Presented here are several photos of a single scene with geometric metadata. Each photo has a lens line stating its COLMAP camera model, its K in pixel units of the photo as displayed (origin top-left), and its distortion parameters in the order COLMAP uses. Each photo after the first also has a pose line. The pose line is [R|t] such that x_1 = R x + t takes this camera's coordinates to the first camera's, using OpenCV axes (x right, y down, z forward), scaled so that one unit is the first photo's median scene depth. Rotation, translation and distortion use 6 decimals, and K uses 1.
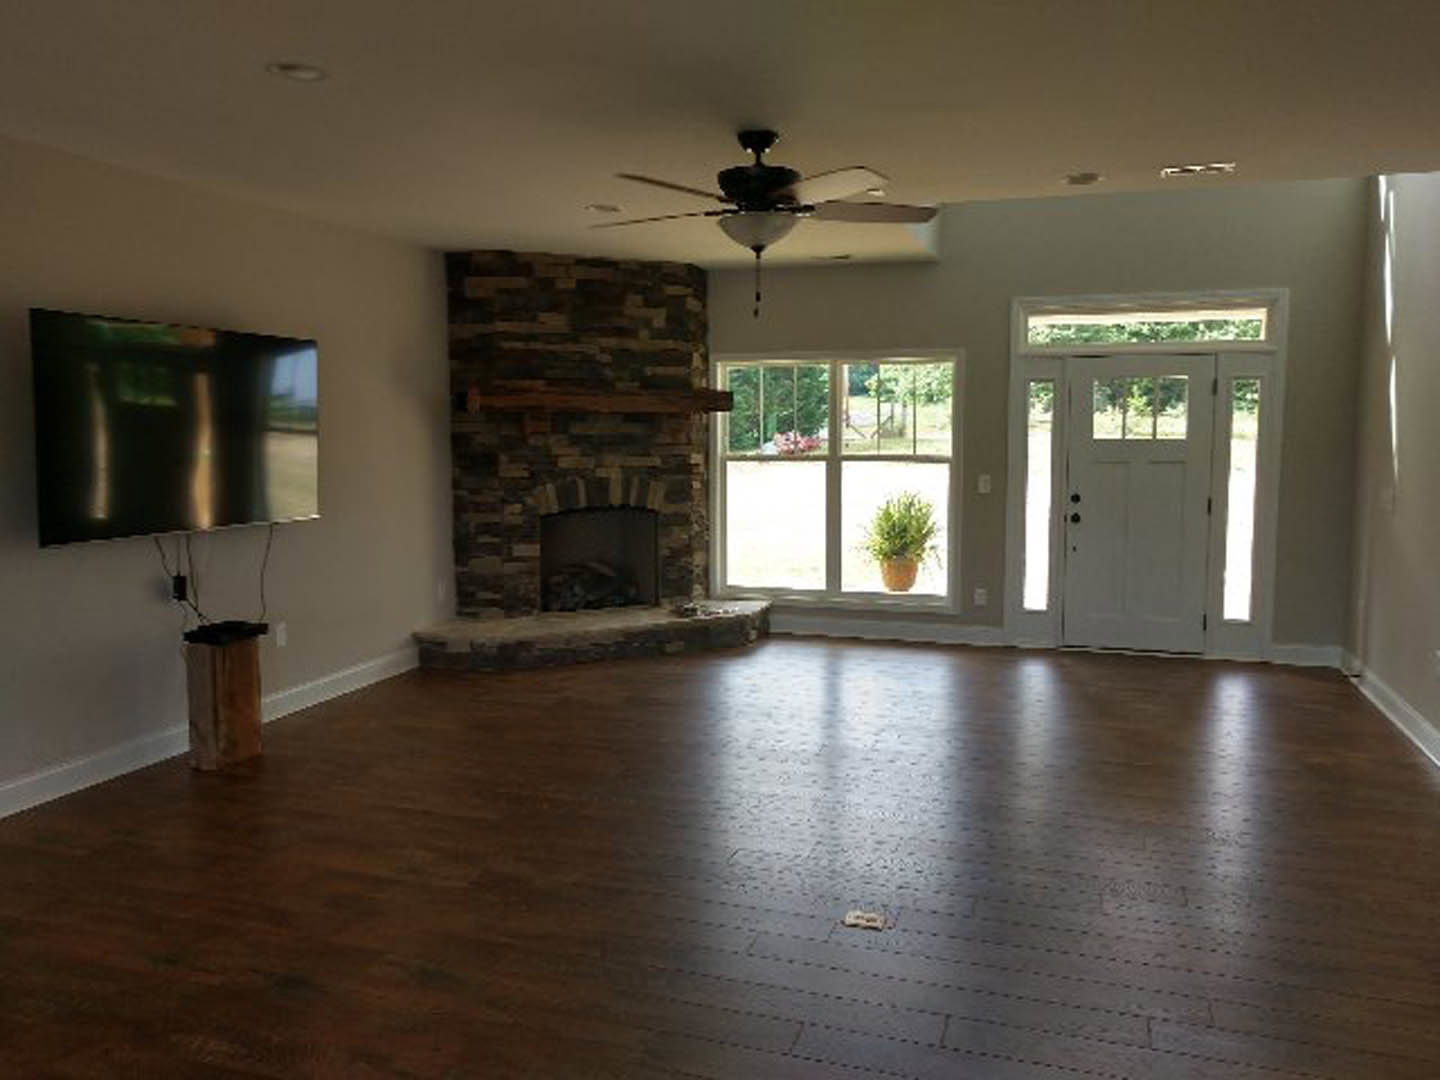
lens RADIAL K [[1110.5, 0, 722.4], [0, 1110.5, 545.0], [0, 0, 1]] dist [0.034420, -0.021365]
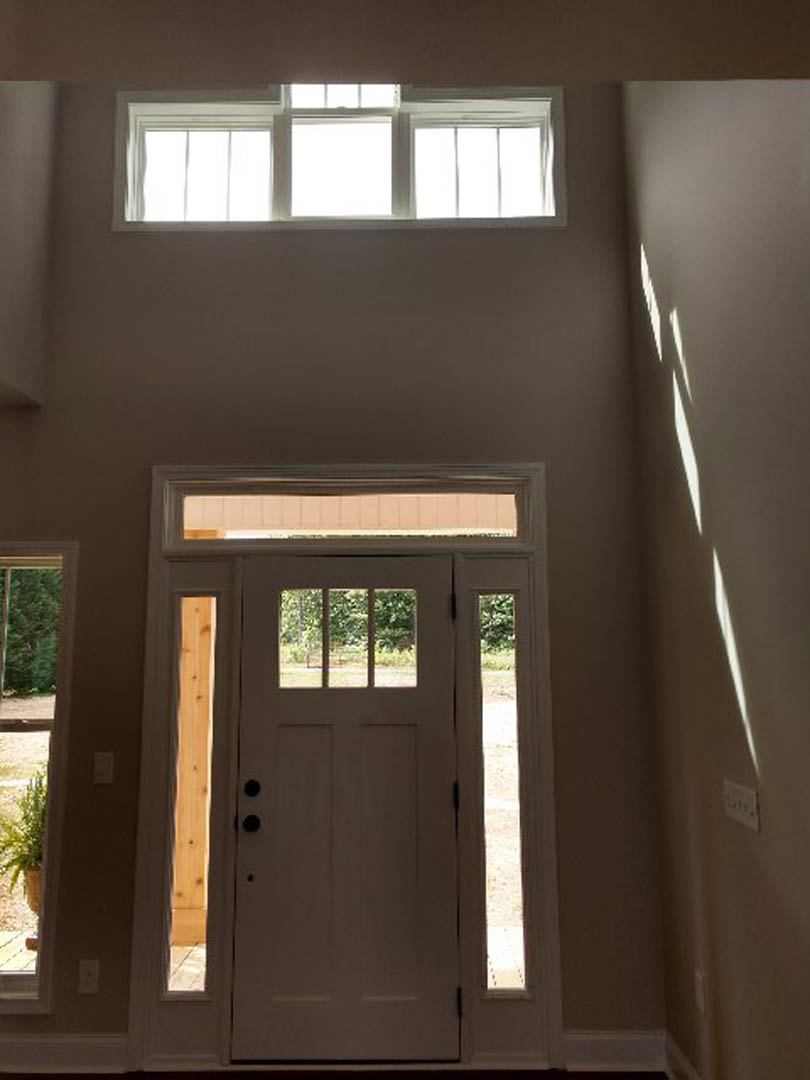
lens RADIAL K [[832.9, 0, 401.8], [0, 832.9, 541.7], [0, 0, 1]] dist [0.034420, -0.021365]
pose [[0.944222, 0.047207, 0.325909, 0.245917], [0.036606, 0.968492, -0.246341, -0.057973], [-0.327269, 0.244530, 0.912743, 0.542491]]
